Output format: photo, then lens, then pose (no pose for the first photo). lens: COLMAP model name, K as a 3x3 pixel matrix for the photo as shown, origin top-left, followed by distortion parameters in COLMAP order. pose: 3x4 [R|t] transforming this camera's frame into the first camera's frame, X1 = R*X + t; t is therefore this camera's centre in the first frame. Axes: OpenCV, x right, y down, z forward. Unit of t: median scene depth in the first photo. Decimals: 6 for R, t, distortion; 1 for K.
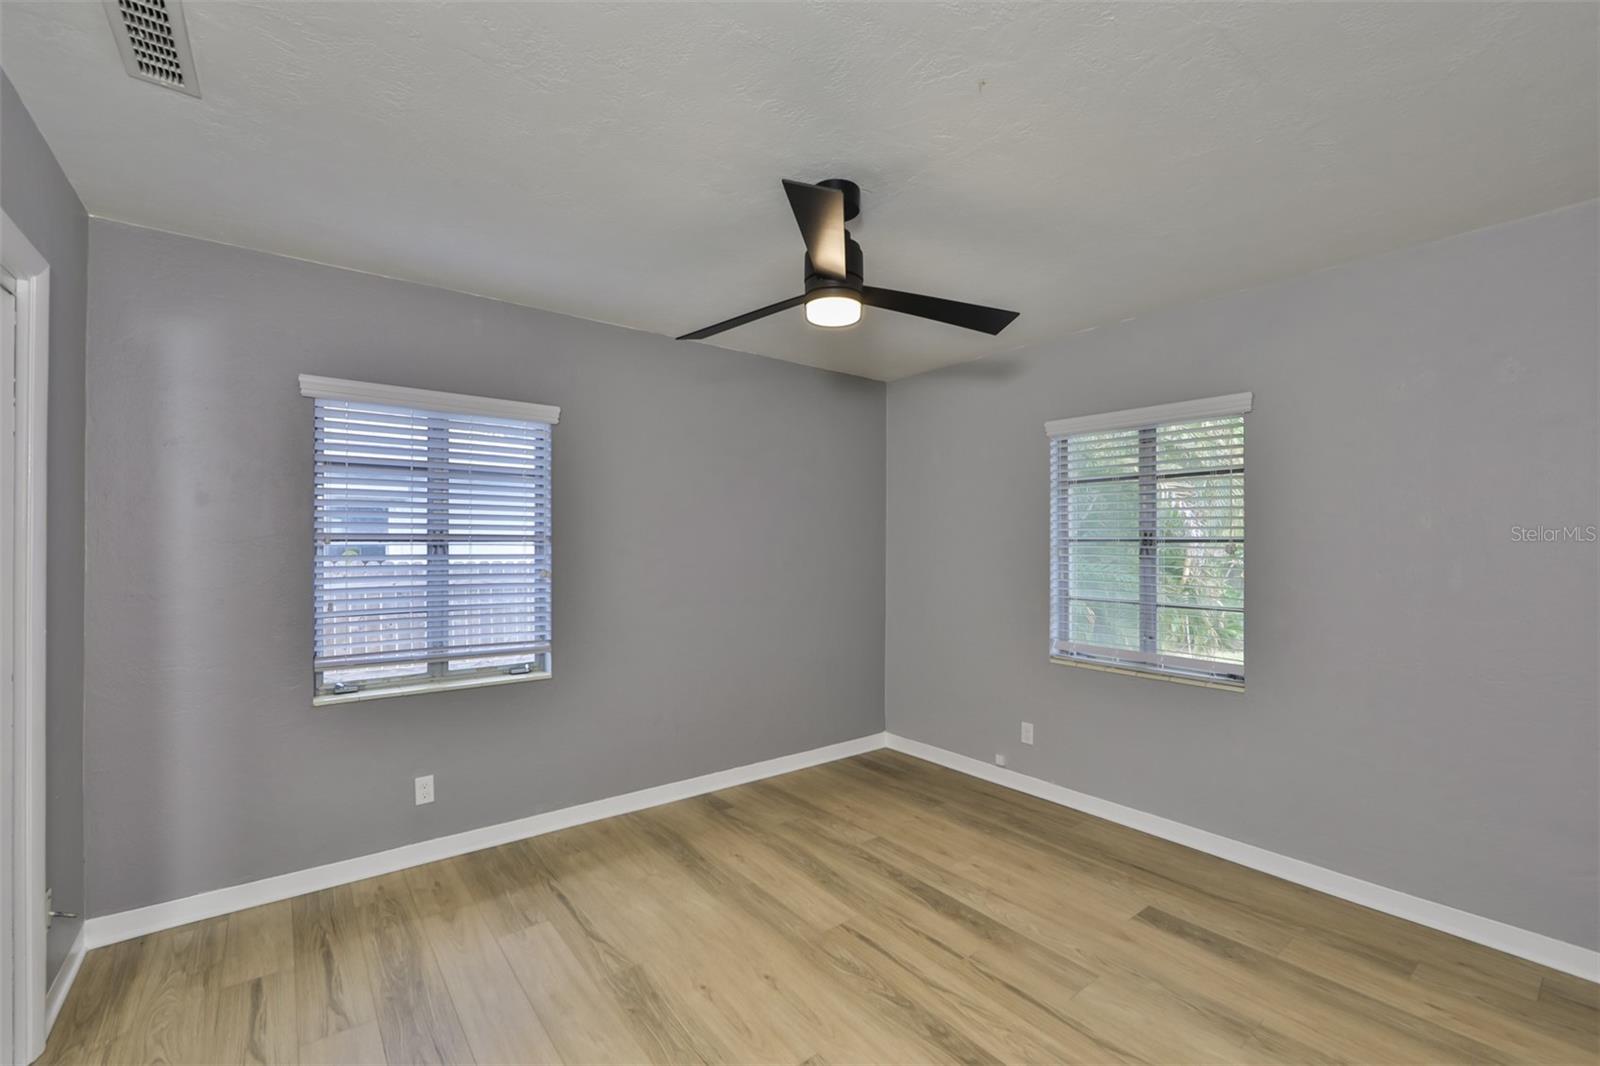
lens RADIAL K [[694.8, 0, 793.6], [0, 694.8, 540.9], [0, 0, 1]] dist [-0.005257, 0.000054]
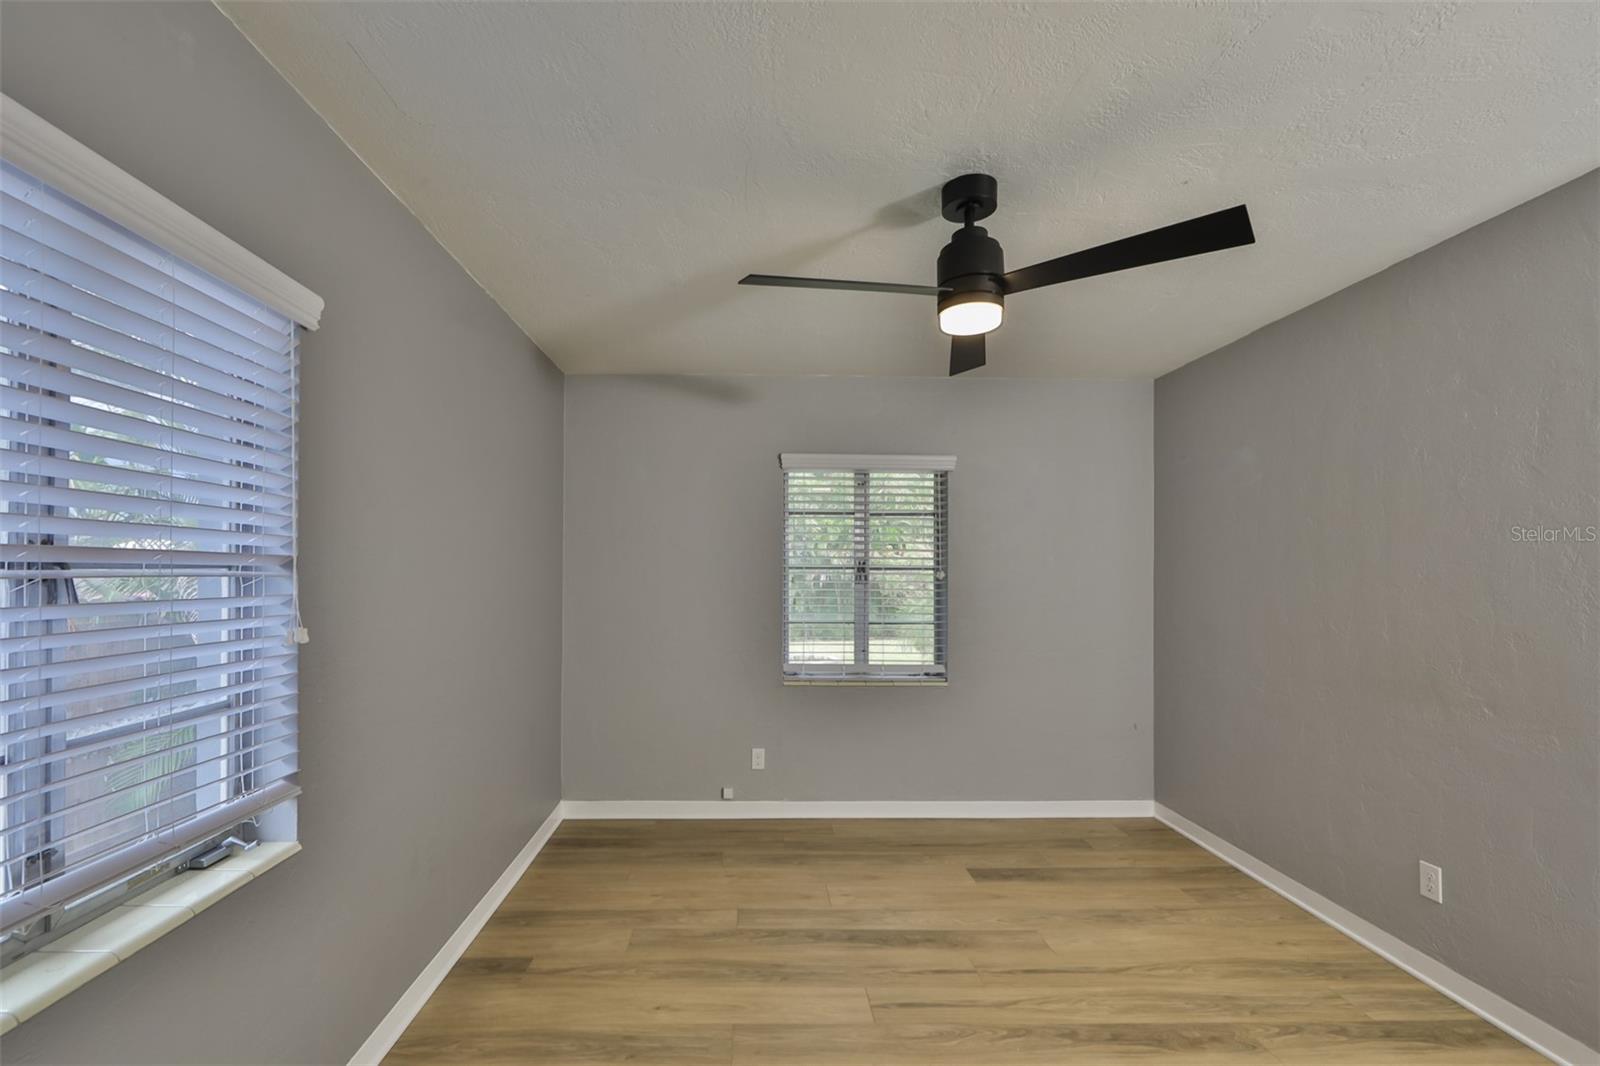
lens RADIAL K [[689.5, 0, 813.5], [0, 689.5, 564.7], [0, 0, 1]] dist [-0.012675, 0.000465]
pose [[0.585435, 0.005918, 0.810698, -0.548036], [-0.004312, 0.999982, -0.004186, -0.001454], [-0.810708, -0.001045, 0.585450, 0.444105]]
